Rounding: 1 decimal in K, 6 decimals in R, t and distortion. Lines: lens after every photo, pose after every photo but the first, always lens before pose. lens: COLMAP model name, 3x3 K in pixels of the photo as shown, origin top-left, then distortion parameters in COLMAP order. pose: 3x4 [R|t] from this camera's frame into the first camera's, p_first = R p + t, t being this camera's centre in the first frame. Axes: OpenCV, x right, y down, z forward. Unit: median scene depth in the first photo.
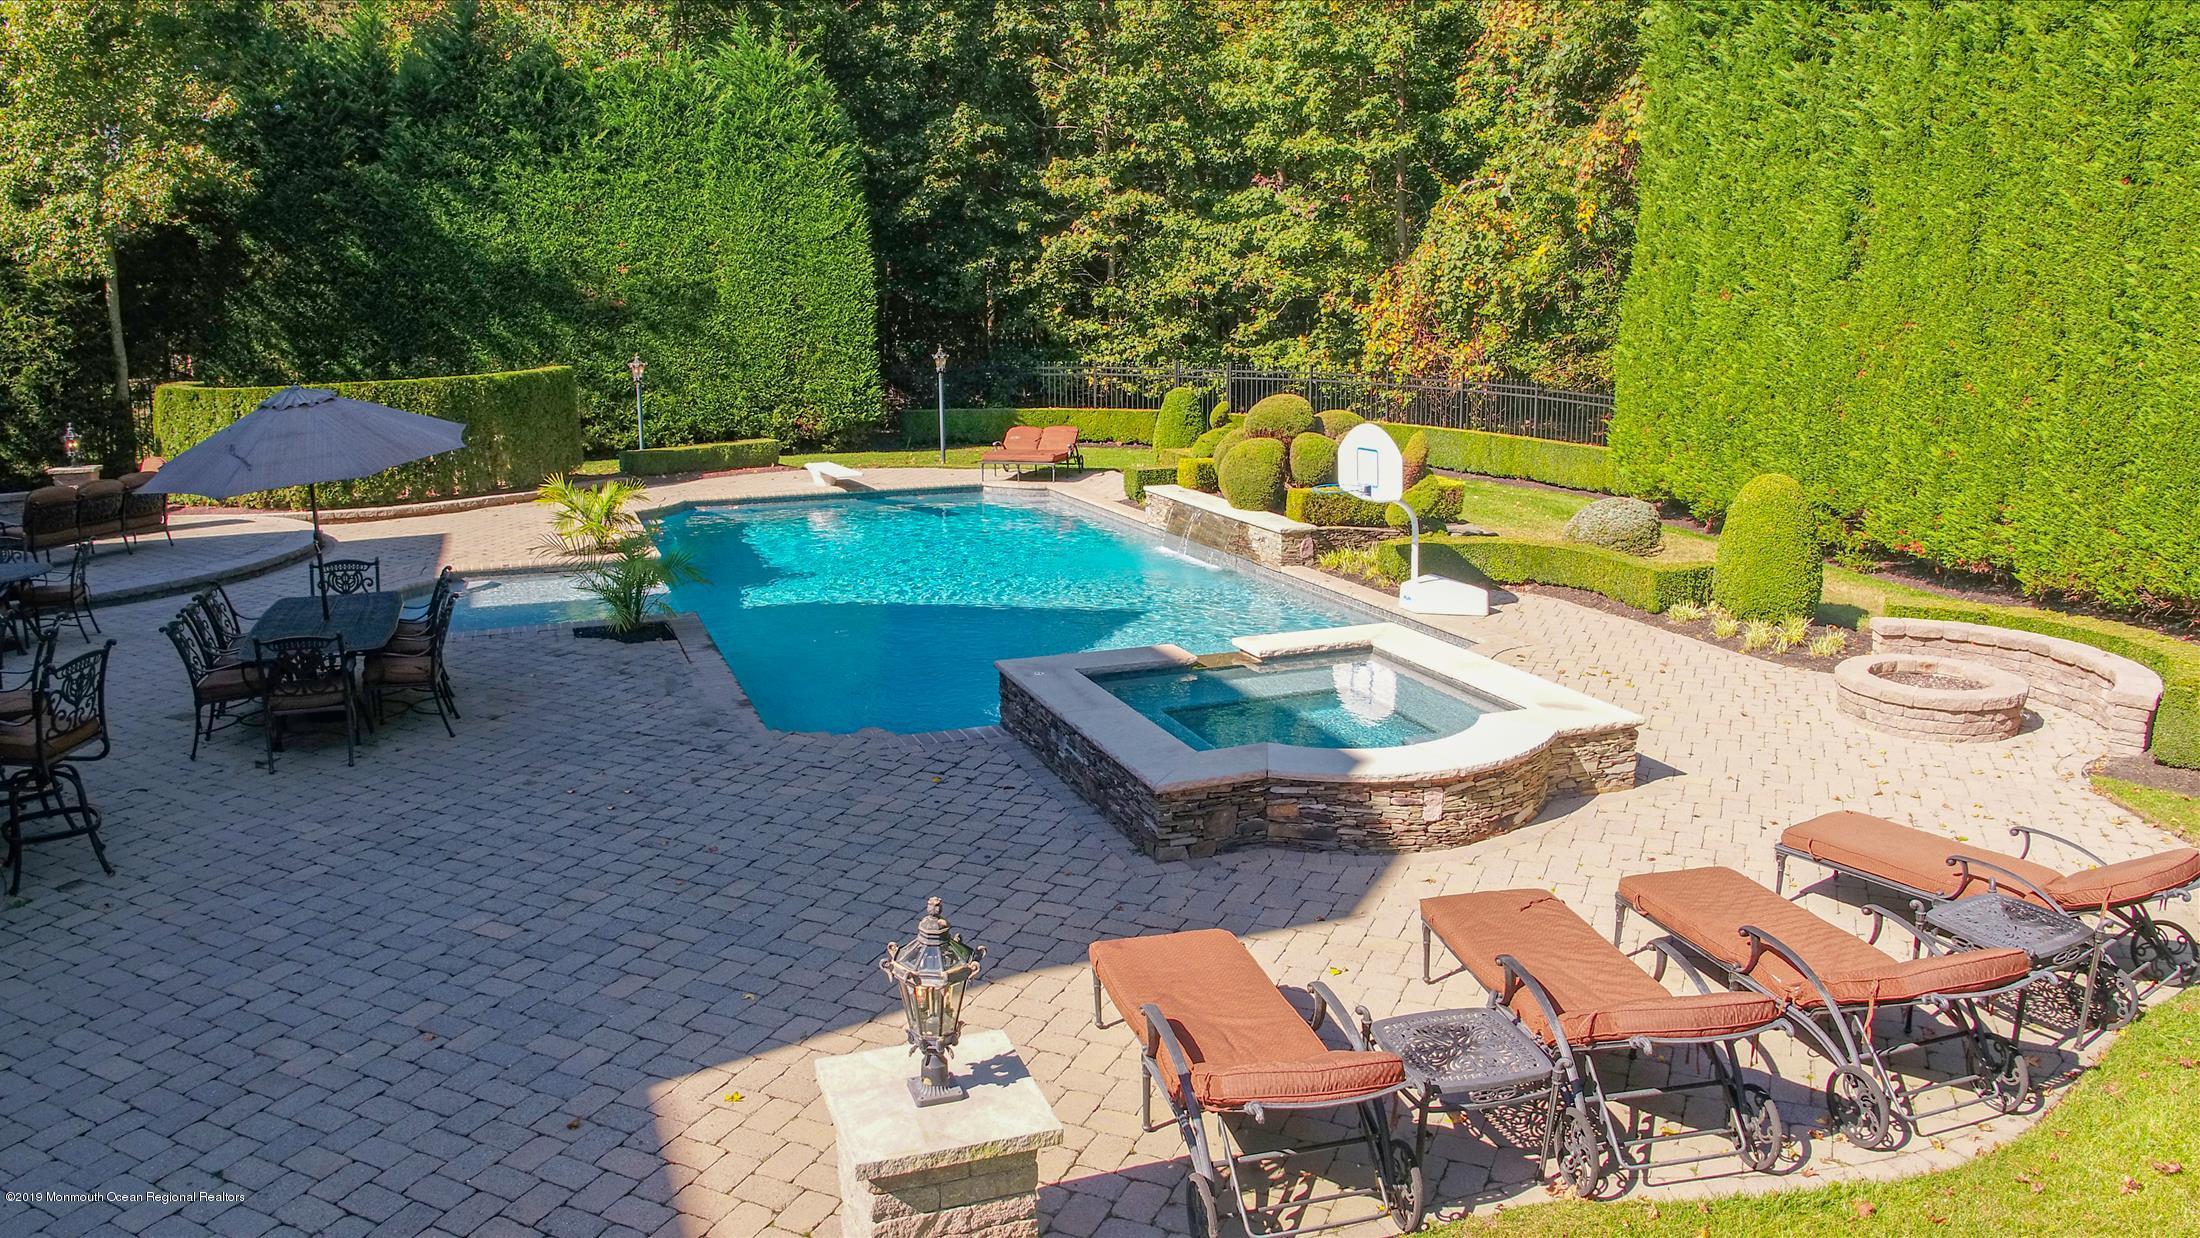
lens RADIAL K [[1557.4, 0, 1106.7], [0, 1557.4, 593.3], [0, 0, 1]] dist [-0.127136, 0.022685]
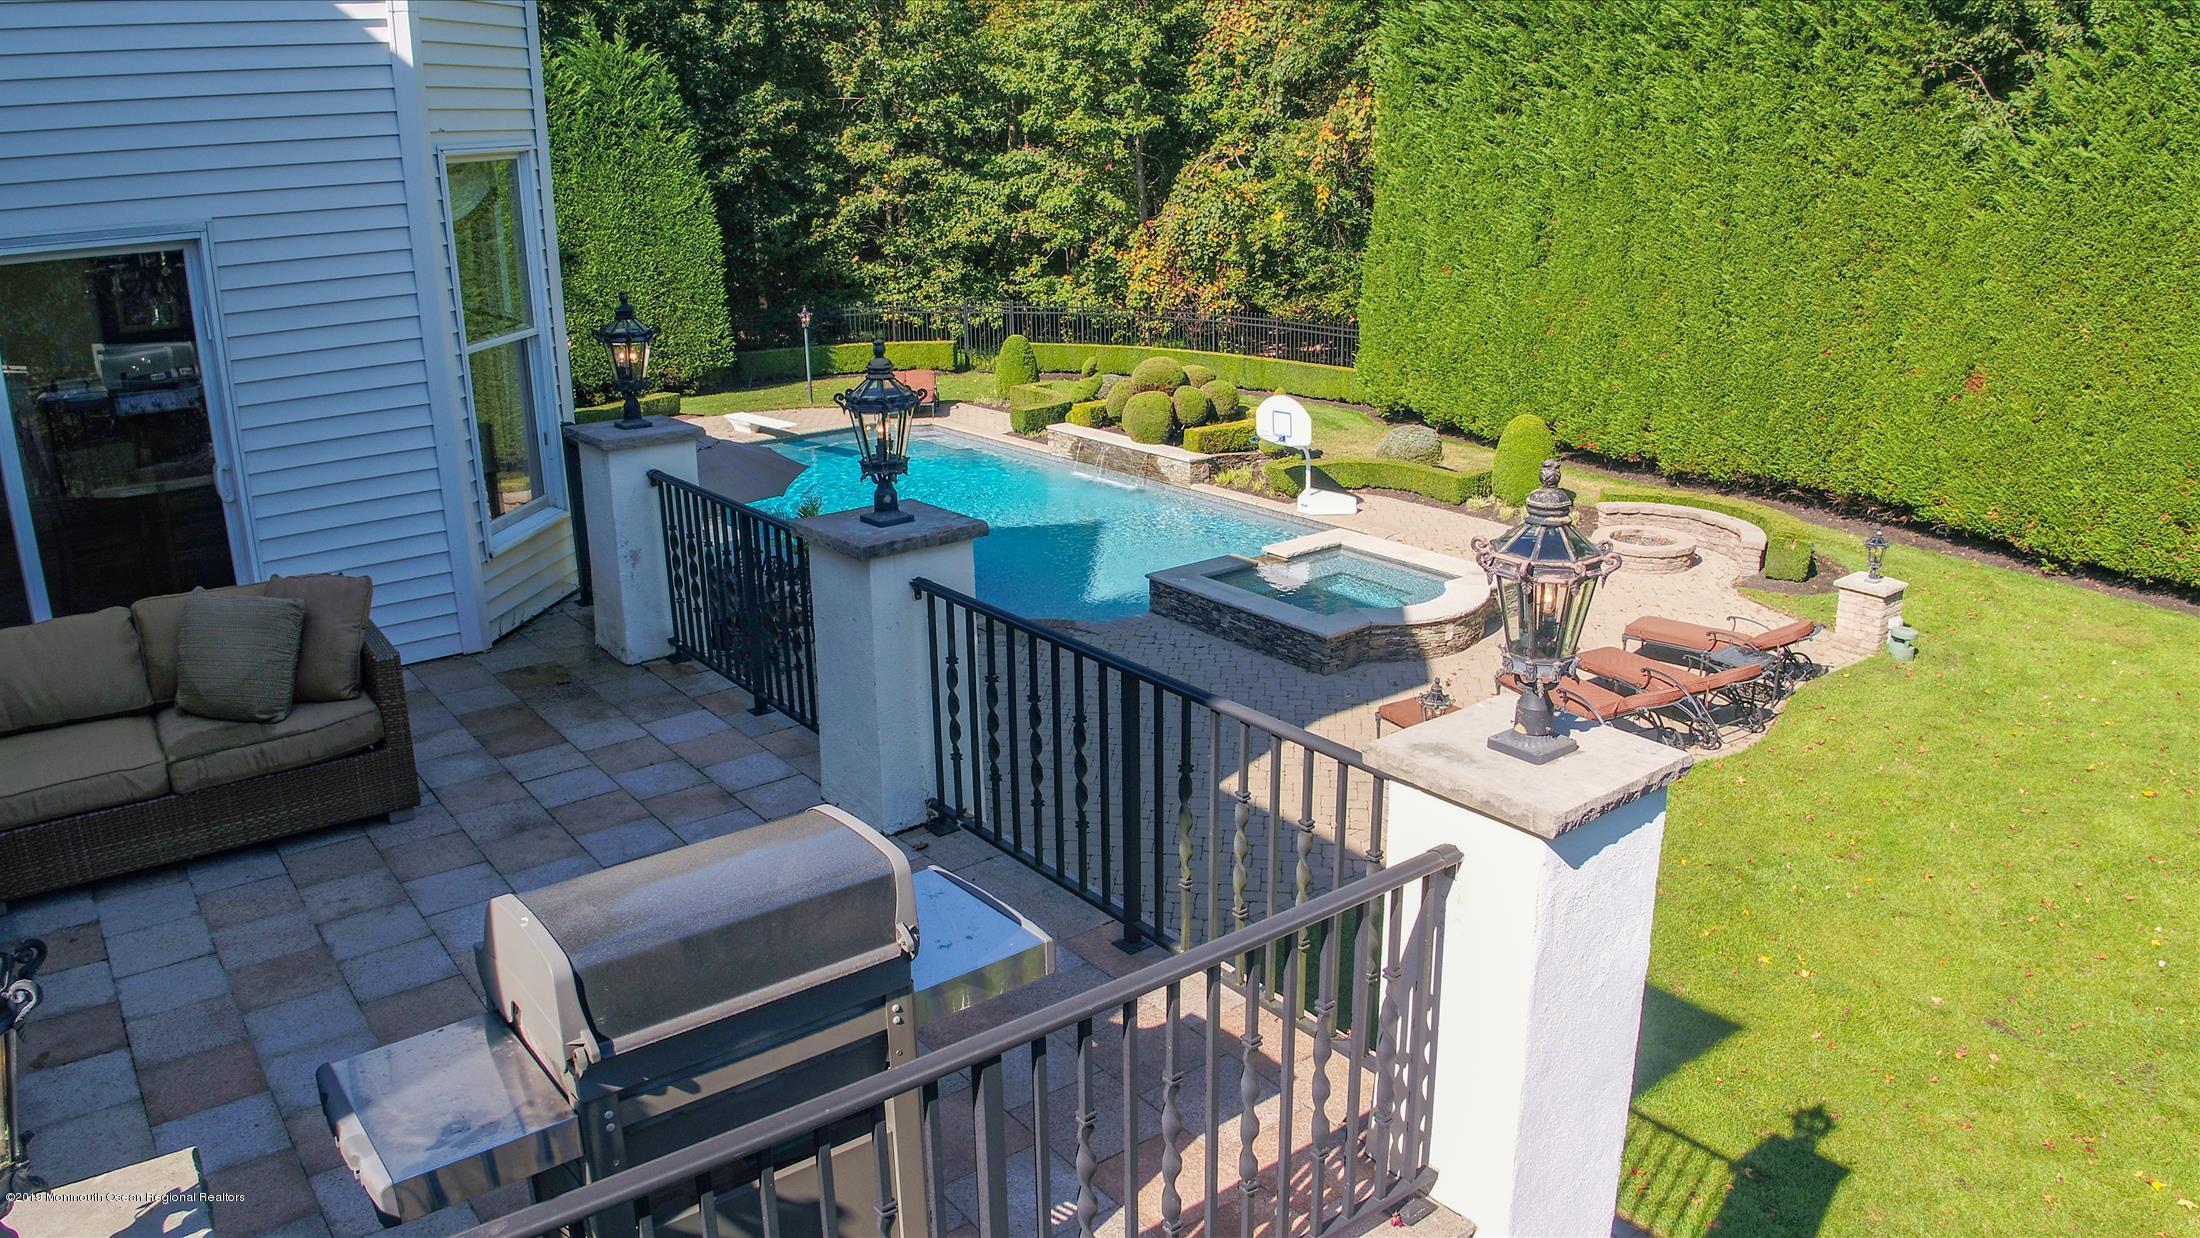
lens RADIAL K [[1557.4, 0, 1106.7], [0, 1557.4, 593.3], [0, 0, 1]] dist [-0.127136, 0.022685]
pose [[0.958685, -0.091892, 0.269218, -0.234861], [0.067030, 0.992712, 0.100148, -0.043950], [-0.276459, -0.077965, 0.957858, -0.241625]]
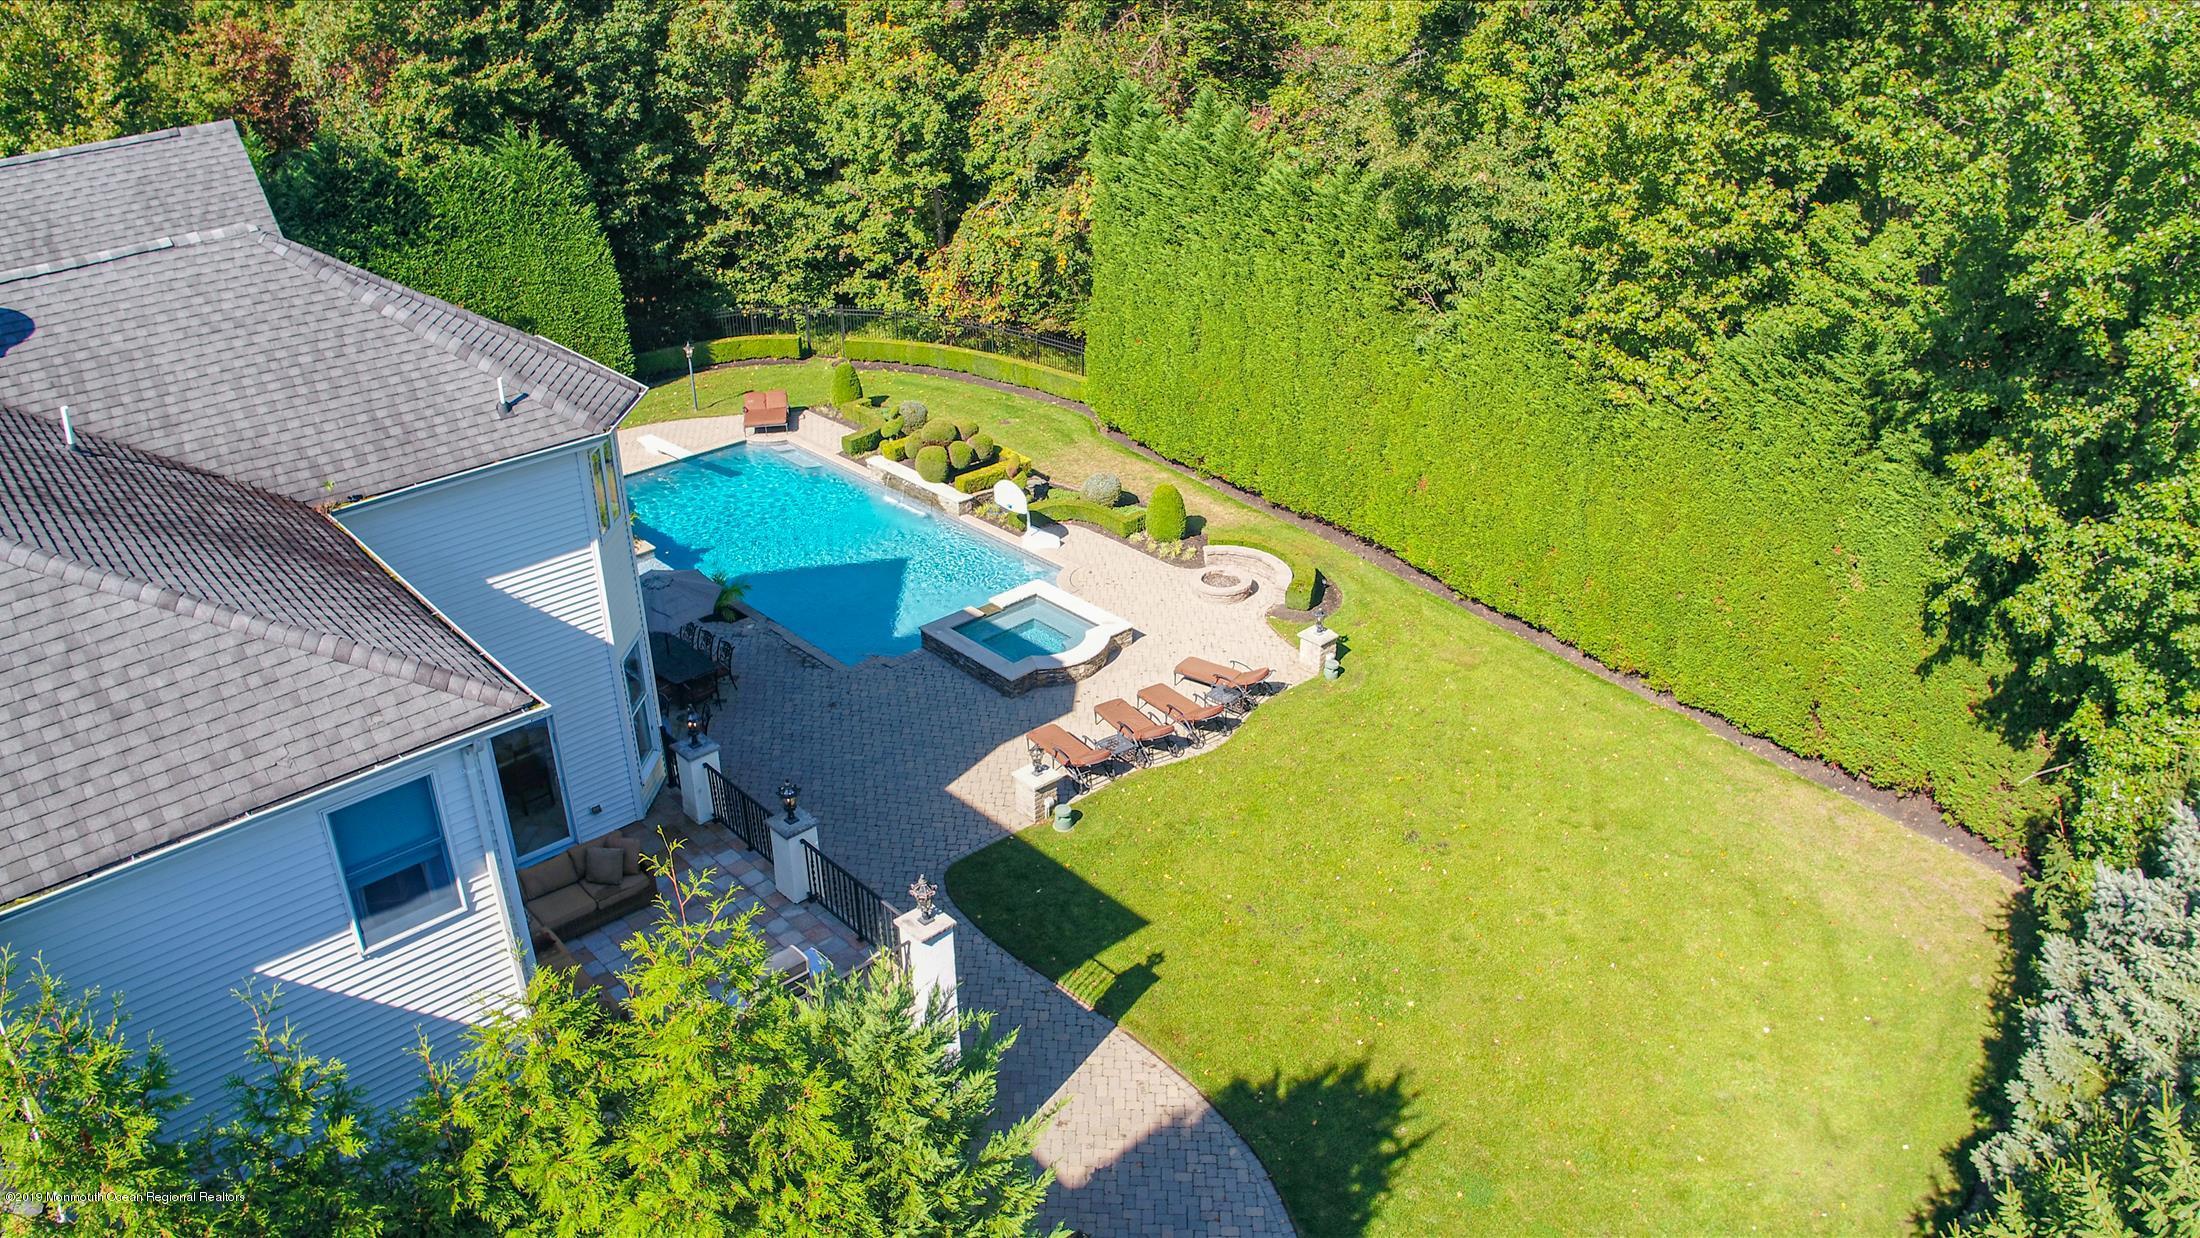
lens RADIAL K [[1557.4, 0, 1106.7], [0, 1557.4, 593.3], [0, 0, 1]] dist [-0.127136, 0.022685]
pose [[0.928345, -0.165313, 0.332937, -0.293569], [0.074386, 0.960169, 0.269338, -0.323007], [-0.364200, -0.225273, 0.903665, -0.724442]]
